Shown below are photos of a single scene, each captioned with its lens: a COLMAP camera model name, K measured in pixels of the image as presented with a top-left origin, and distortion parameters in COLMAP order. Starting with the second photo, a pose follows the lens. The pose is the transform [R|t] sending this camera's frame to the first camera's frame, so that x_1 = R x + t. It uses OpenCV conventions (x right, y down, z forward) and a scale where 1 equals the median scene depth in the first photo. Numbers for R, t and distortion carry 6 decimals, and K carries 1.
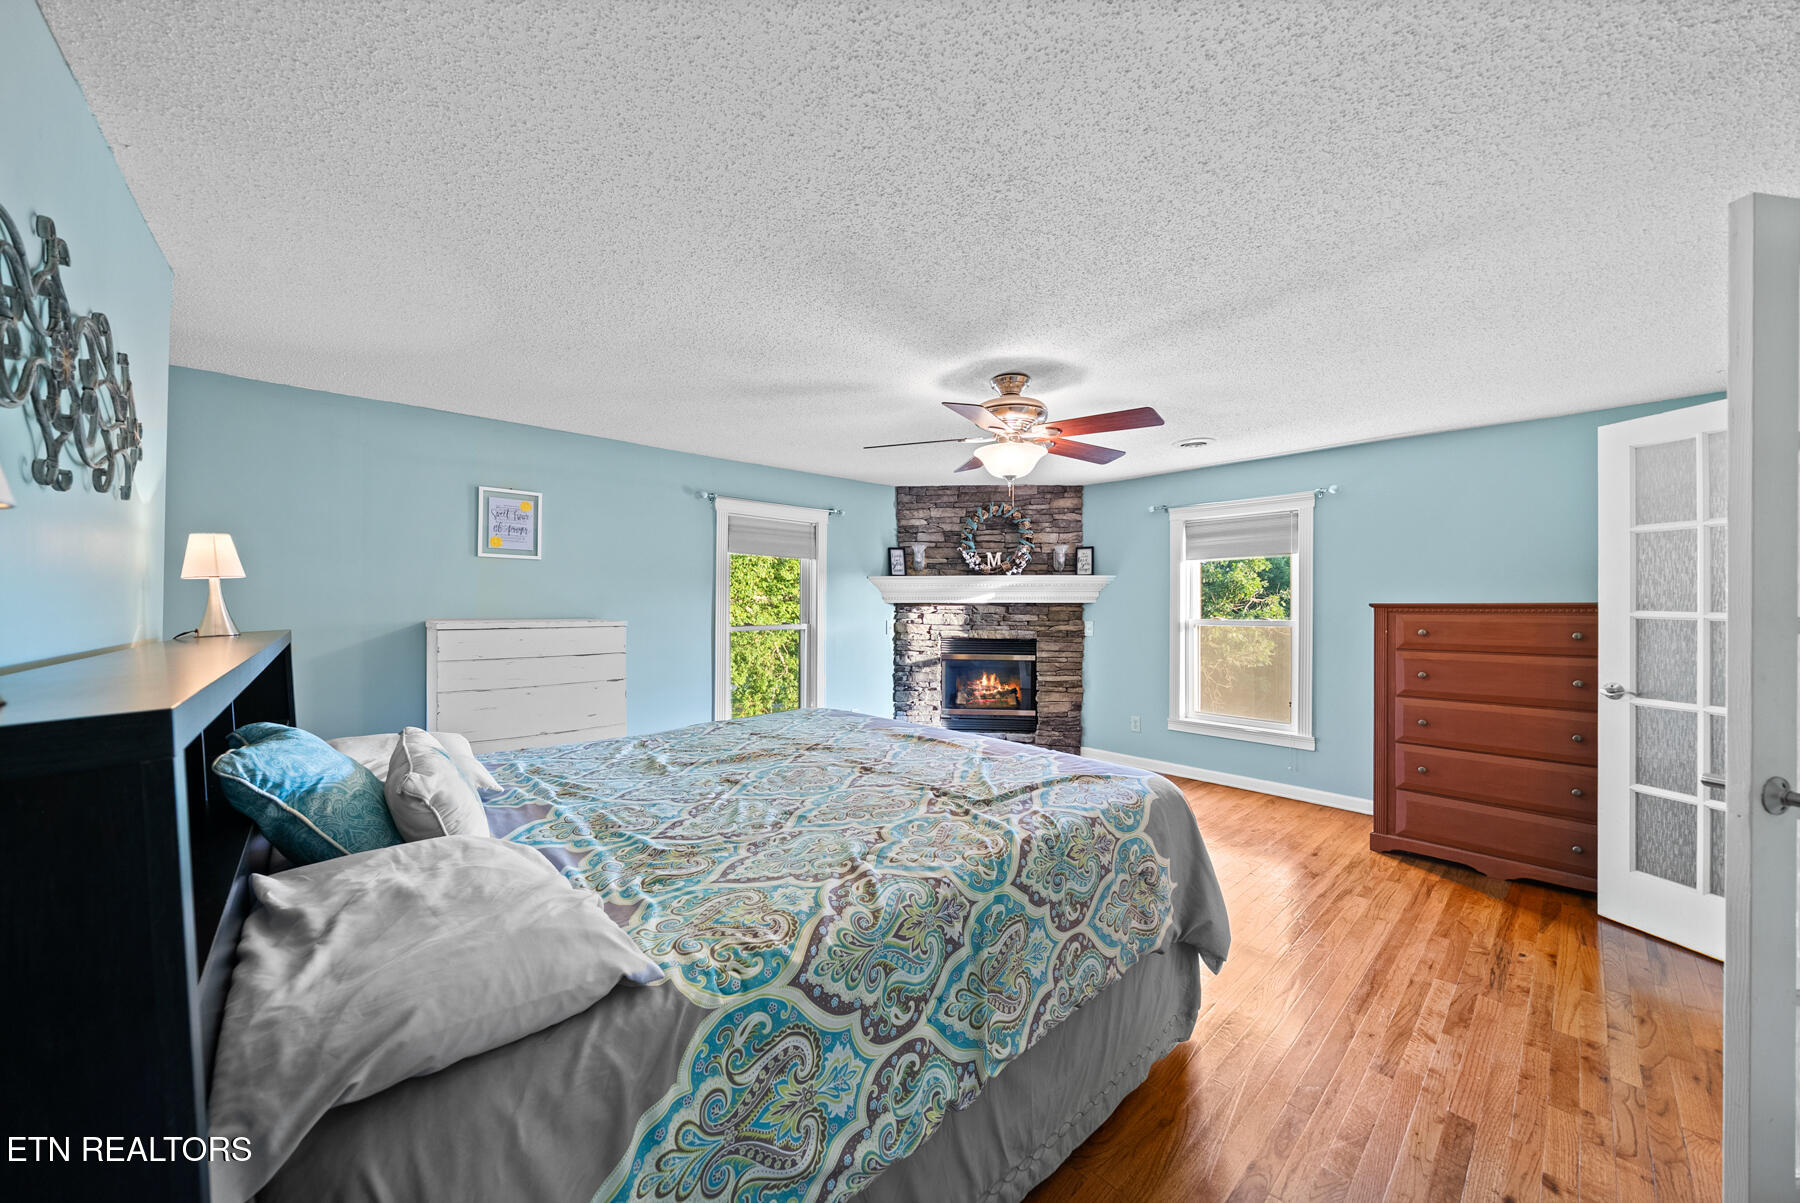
lens RADIAL K [[633.1, 0, 900.0], [0, 633.1, 601.5], [0, 0, 1]] dist [-0.003769, -0.000288]
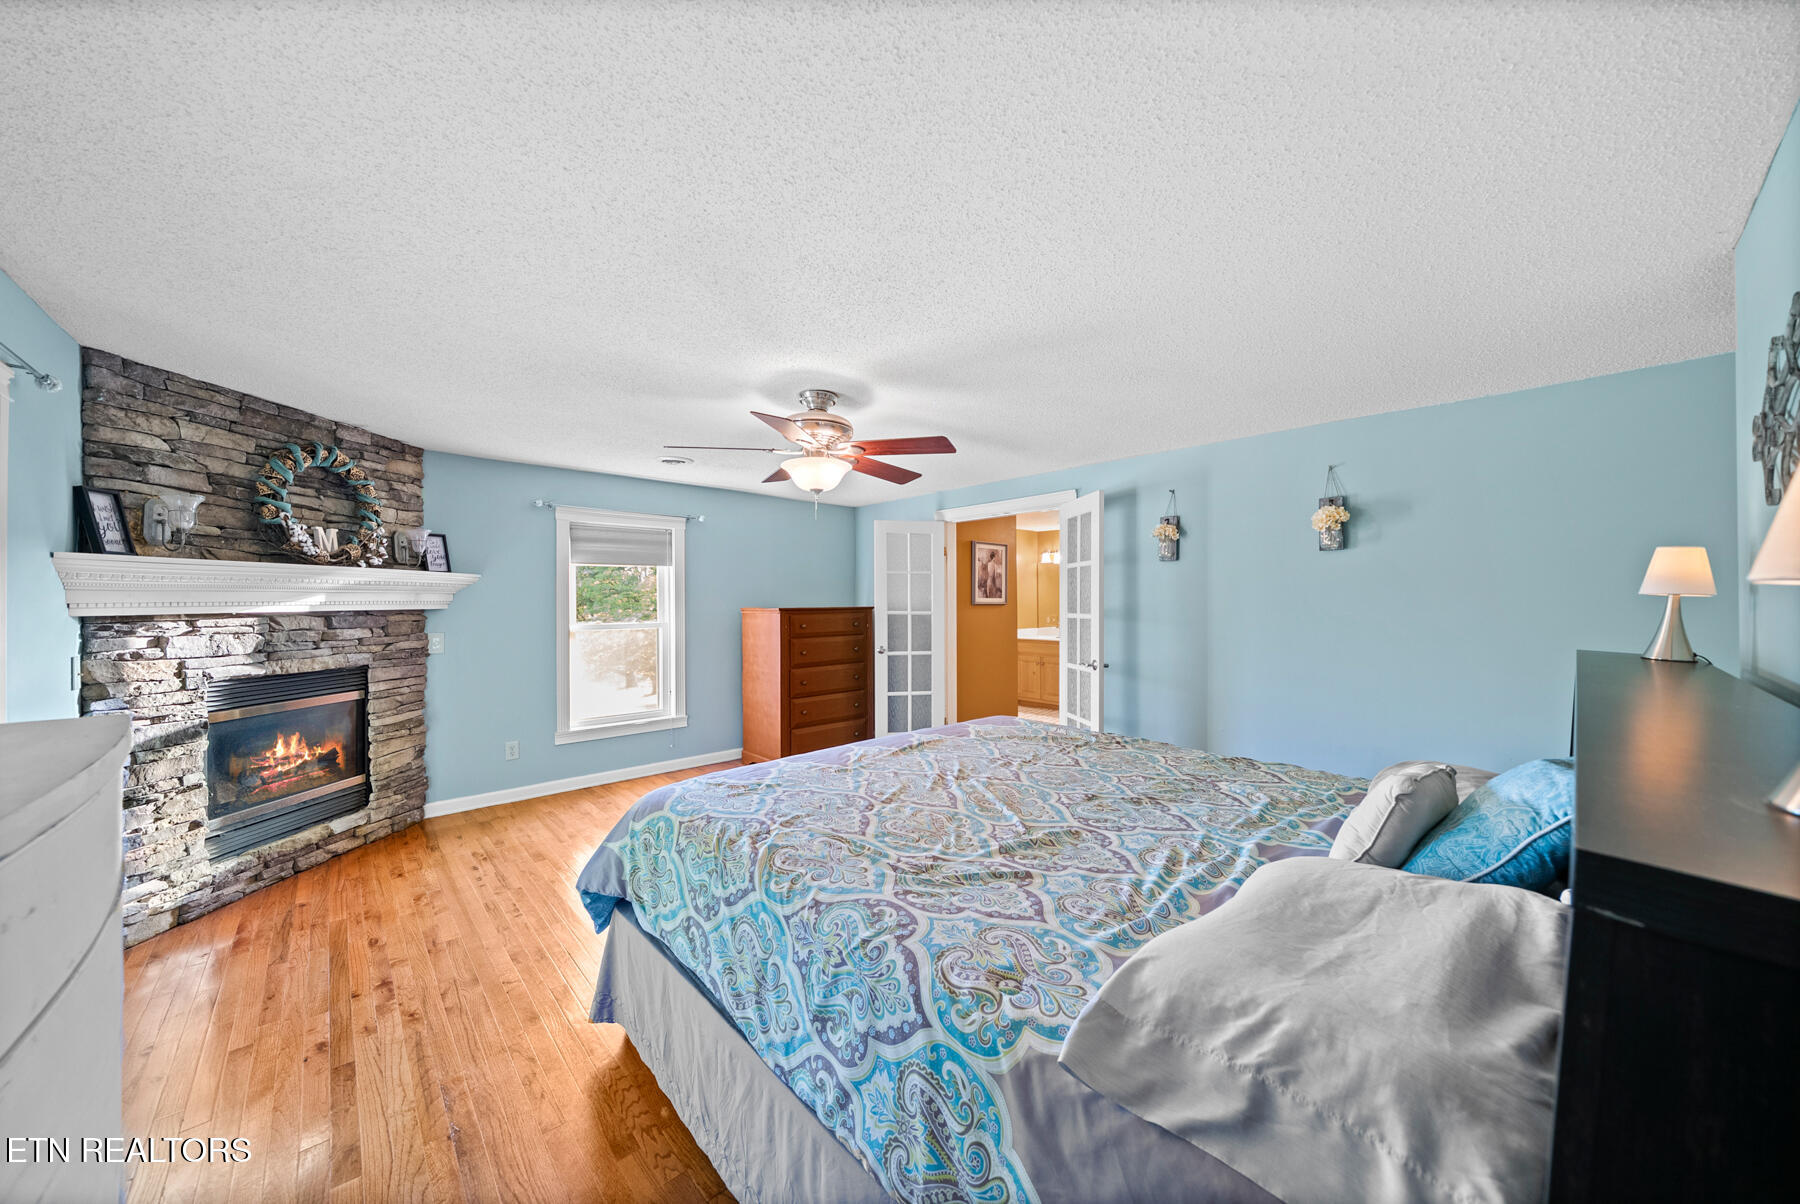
lens RADIAL K [[626.4, 0, 887.2], [0, 626.4, 603.2], [0, 0, 1]] dist [-0.003350, -0.000073]
pose [[-0.001166, -0.005271, 0.999985, -0.437677], [-0.003074, 0.999981, 0.005268, -0.010448], [-0.999995, -0.003068, -0.001182, 0.460735]]
